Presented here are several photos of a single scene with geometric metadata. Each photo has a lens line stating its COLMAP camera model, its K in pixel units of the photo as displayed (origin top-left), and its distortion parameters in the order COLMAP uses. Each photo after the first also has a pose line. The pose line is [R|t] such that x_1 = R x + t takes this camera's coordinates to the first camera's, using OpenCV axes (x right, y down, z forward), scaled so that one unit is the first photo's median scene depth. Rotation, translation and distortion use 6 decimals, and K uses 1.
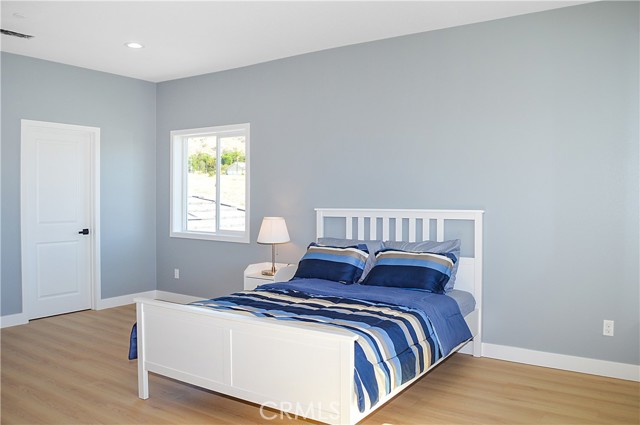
lens RADIAL K [[523.3, 0, 320.0], [0, 523.3, 212.5], [0, 0, 1]] dist [-0.044961, 0.002596]
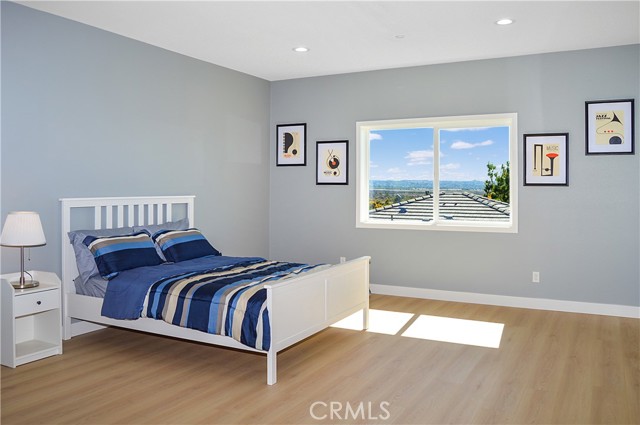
lens RADIAL K [[523.3, 0, 320.0], [0, 523.3, 212.5], [0, 0, 1]] dist [-0.044961, 0.002596]
pose [[-0.103403, -0.038667, 0.993888, -1.019495], [0.038686, 0.998332, 0.042865, -0.005420], [-0.993887, 0.042881, -0.101734, 0.766114]]
